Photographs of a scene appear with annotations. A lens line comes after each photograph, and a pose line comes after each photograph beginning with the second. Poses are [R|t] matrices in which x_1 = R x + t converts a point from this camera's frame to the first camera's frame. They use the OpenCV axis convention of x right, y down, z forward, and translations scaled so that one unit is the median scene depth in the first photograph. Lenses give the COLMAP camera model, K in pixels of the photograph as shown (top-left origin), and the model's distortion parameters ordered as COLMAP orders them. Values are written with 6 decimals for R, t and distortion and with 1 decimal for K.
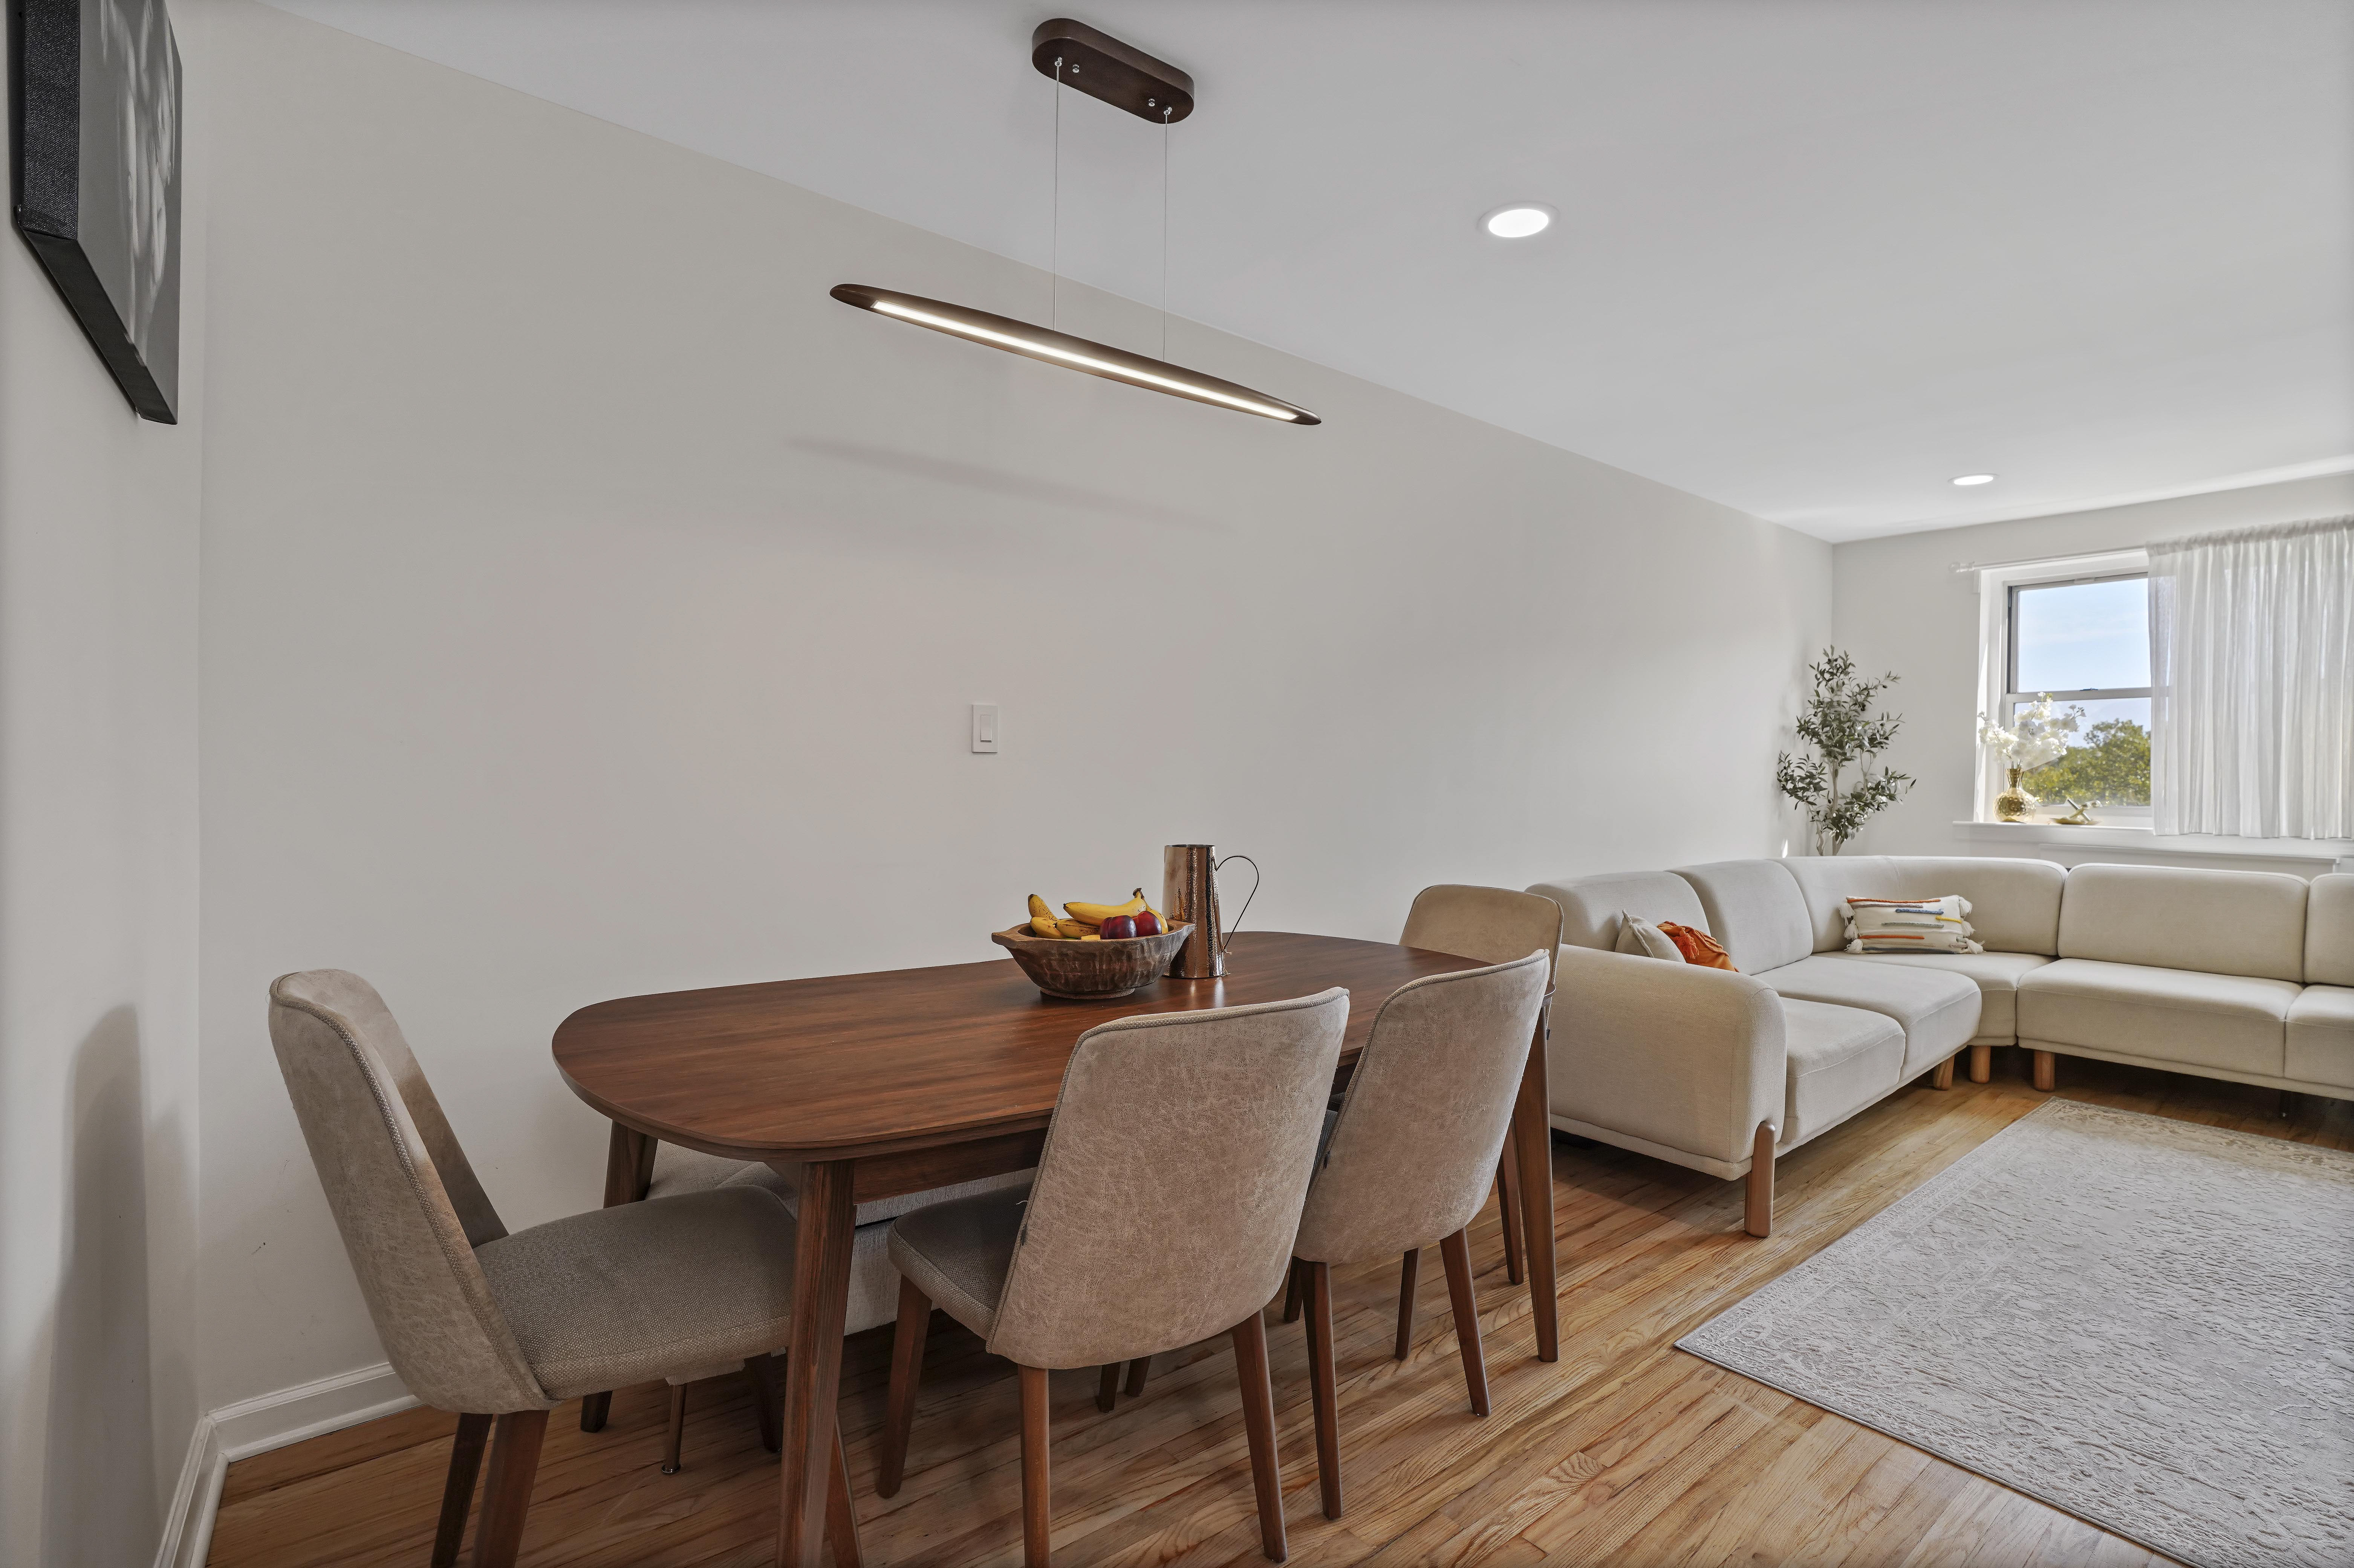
lens RADIAL K [[1085.9, 0, 1202.4], [0, 1085.9, 792.2], [0, 0, 1]] dist [-0.050828, 0.026149]
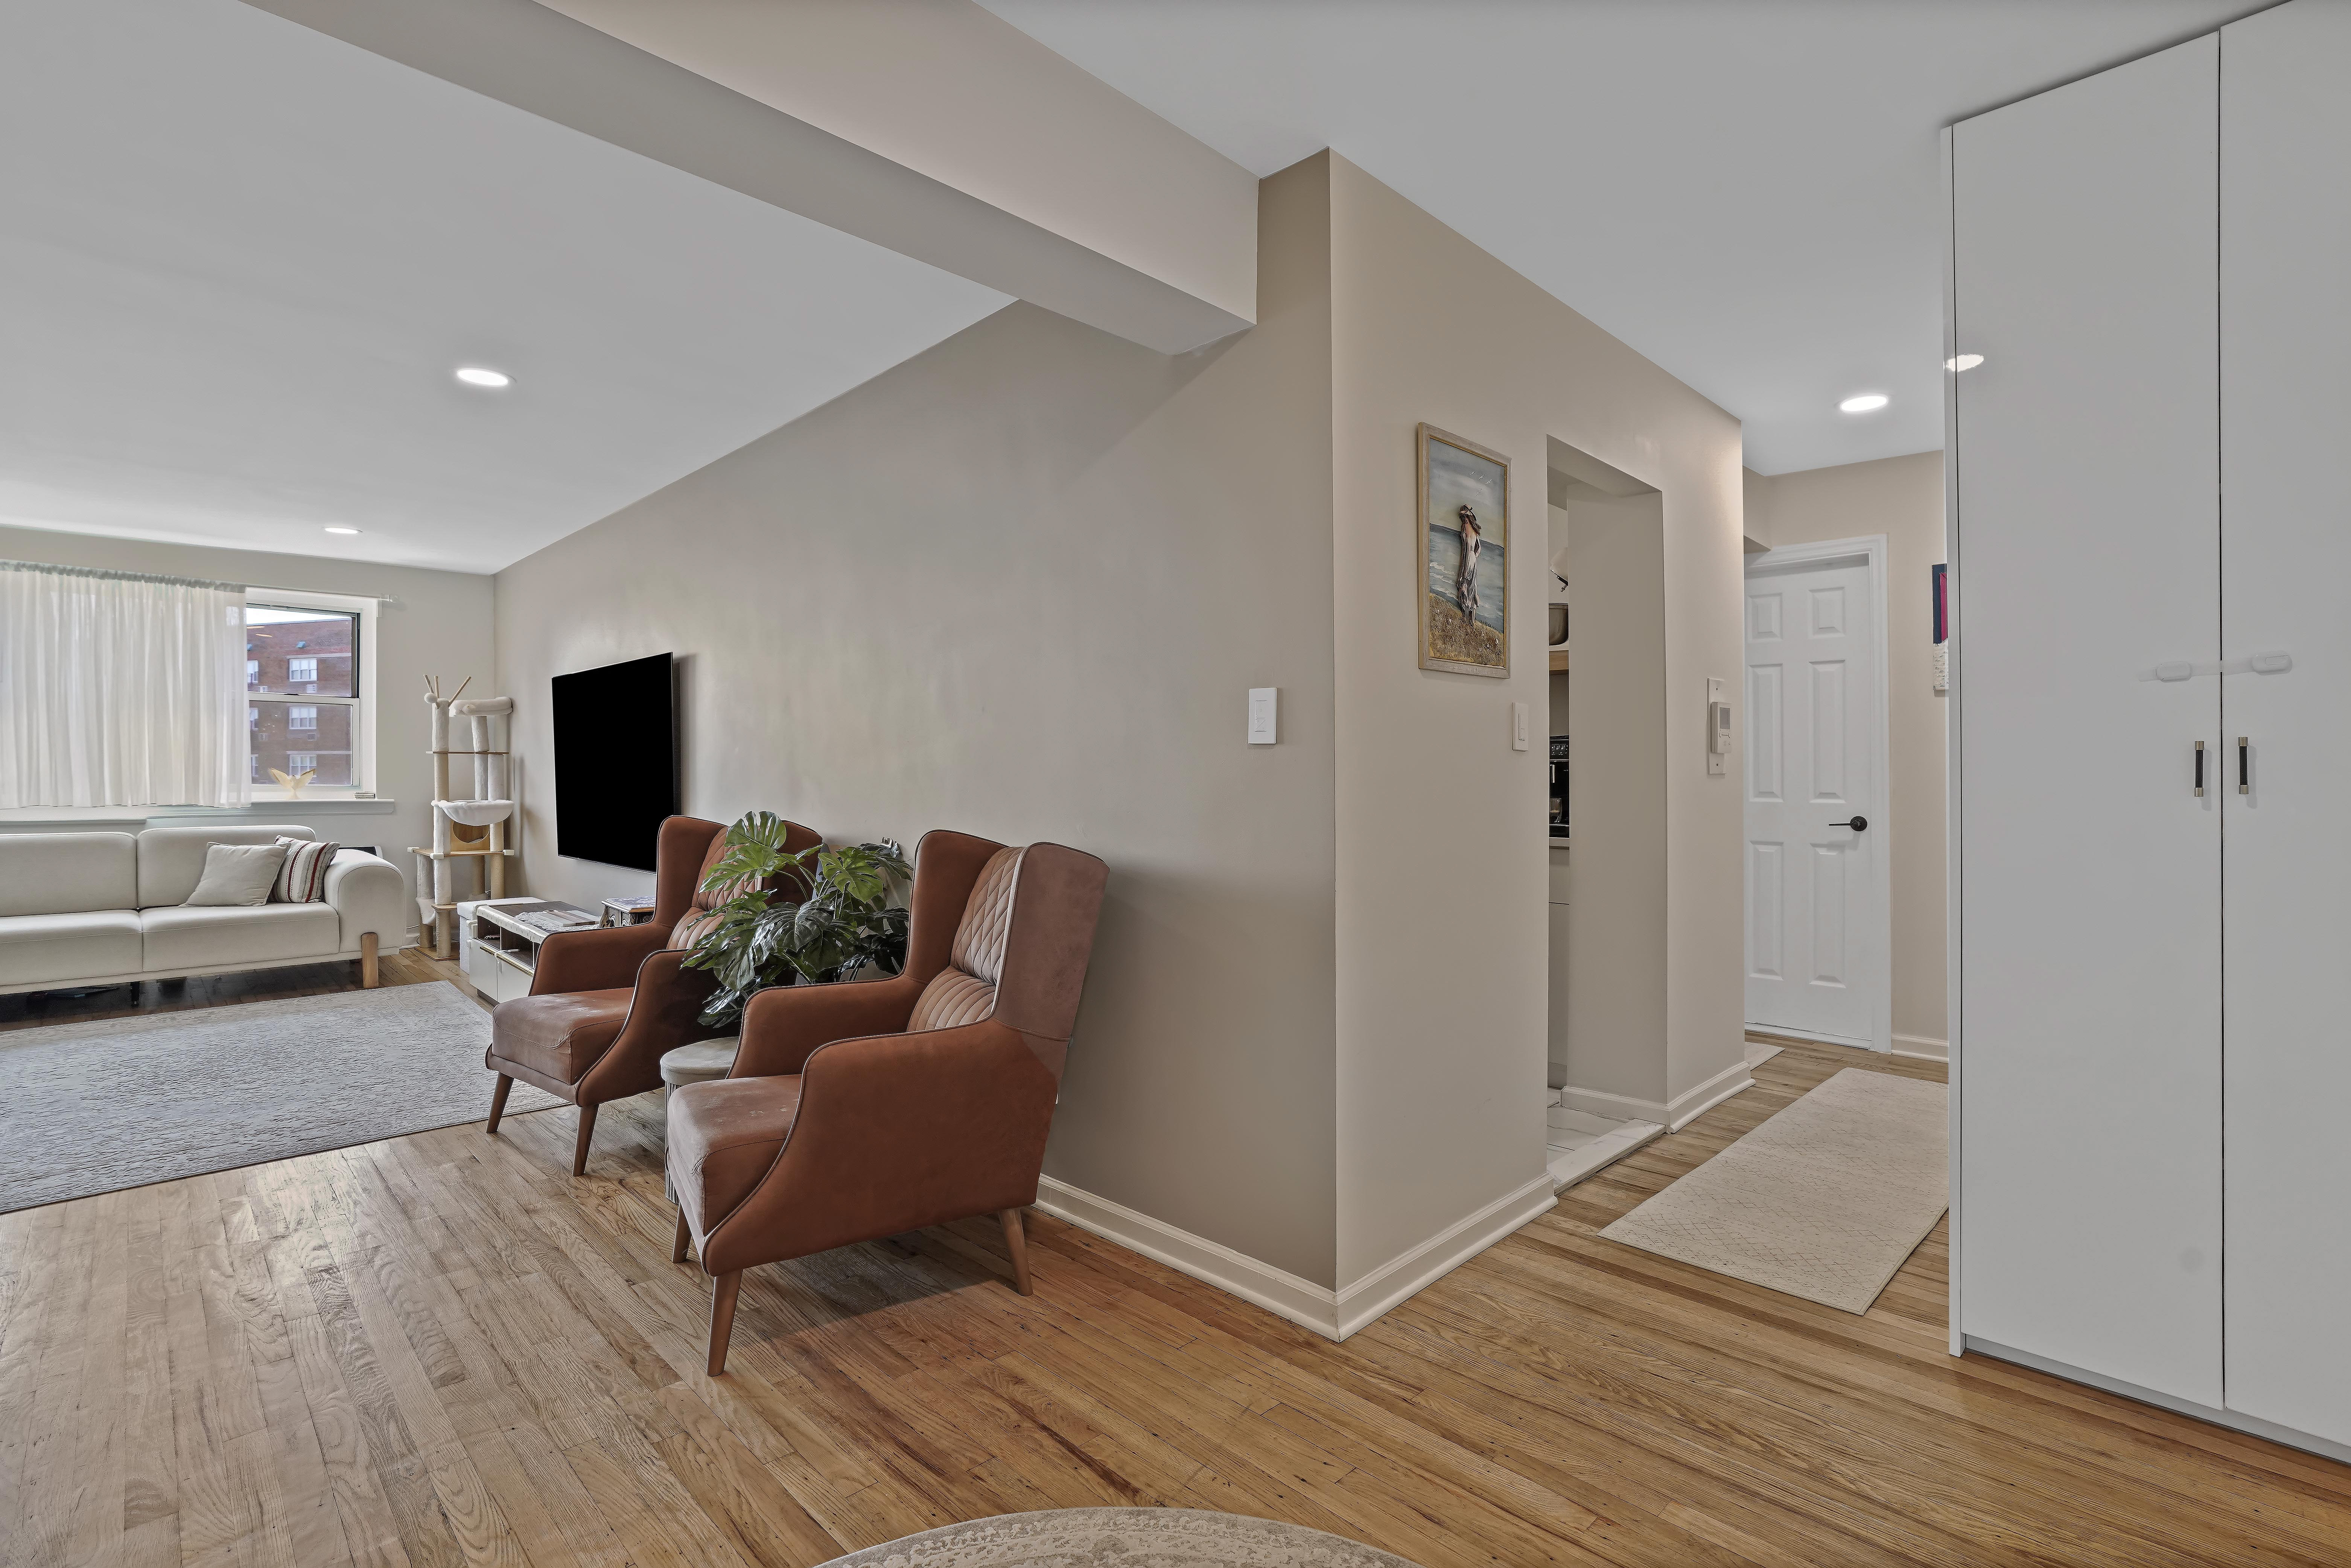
lens RADIAL K [[1067.5, 0, 1208.8], [0, 1067.5, 792.0], [0, 0, 1]] dist [-0.056567, 0.022784]
pose [[-0.125168, -0.027087, 0.991766, -0.450175], [0.008612, 0.999560, 0.028387, 0.001378], [-0.992098, 0.012094, -0.124880, -0.213402]]
